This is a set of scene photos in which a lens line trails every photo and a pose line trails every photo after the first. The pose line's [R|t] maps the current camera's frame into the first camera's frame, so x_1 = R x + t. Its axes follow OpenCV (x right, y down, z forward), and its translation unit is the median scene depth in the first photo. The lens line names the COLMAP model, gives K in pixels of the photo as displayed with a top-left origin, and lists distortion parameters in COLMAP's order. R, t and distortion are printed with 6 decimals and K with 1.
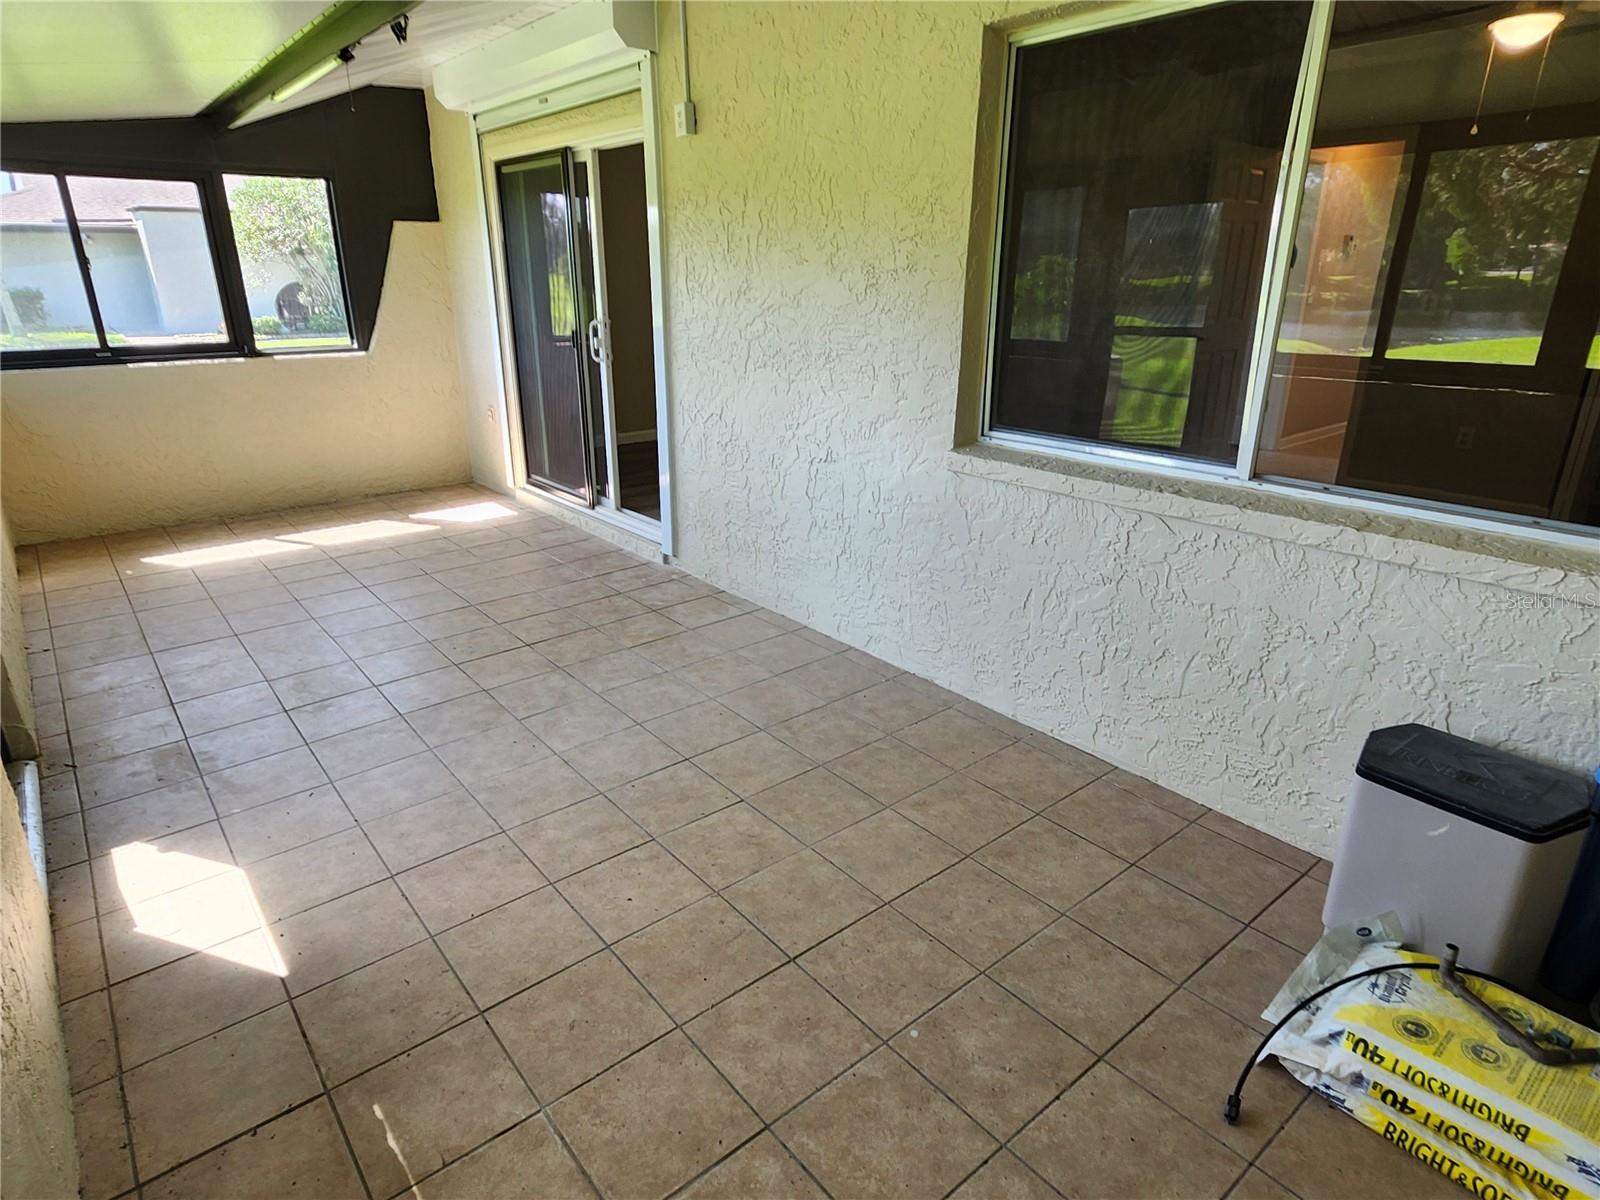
lens RADIAL K [[918.3, 0, 809.4], [0, 918.3, 601.9], [0, 0, 1]] dist [-0.001230, -0.000635]
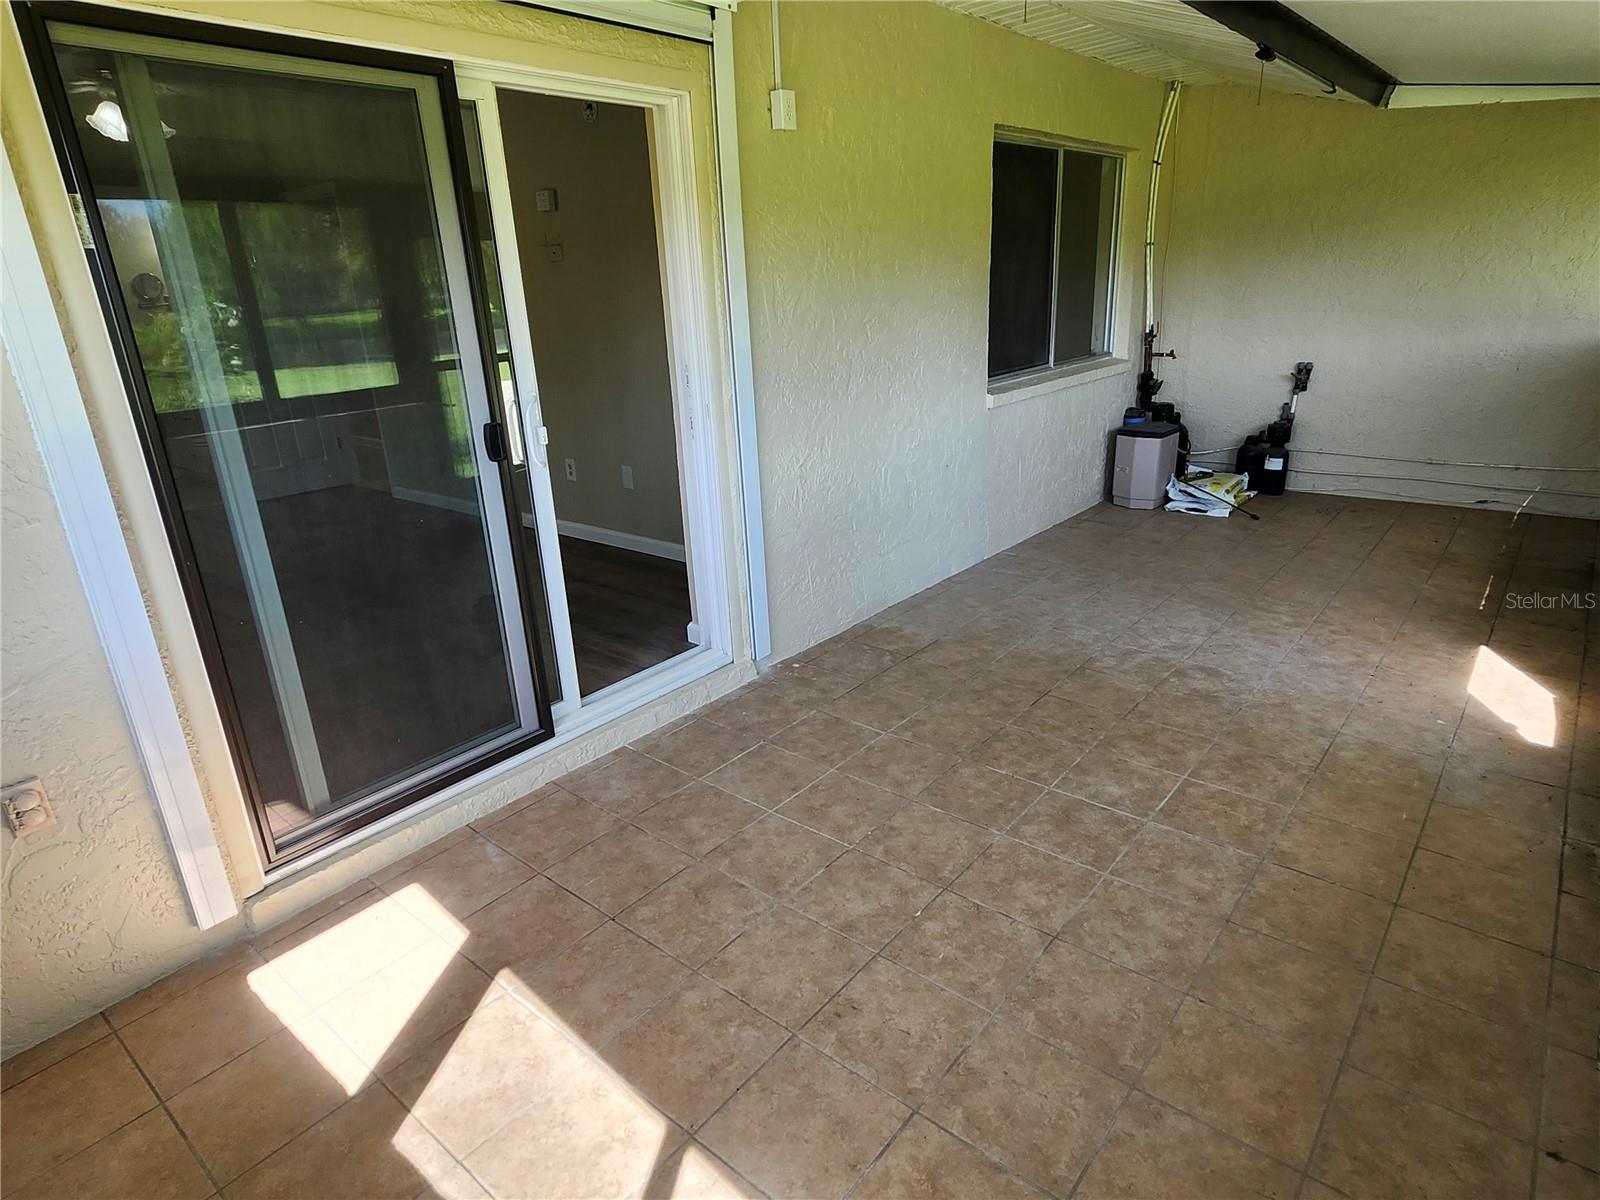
lens RADIAL K [[918.3, 0, 811.9], [0, 918.3, 598.8], [0, 0, 1]] dist [-0.001230, -0.000635]
pose [[-0.180420, -0.320067, 0.930057, -1.347043], [0.381663, 0.848704, 0.366108, -0.561231], [-0.906522, 0.421022, -0.030965, 1.511292]]
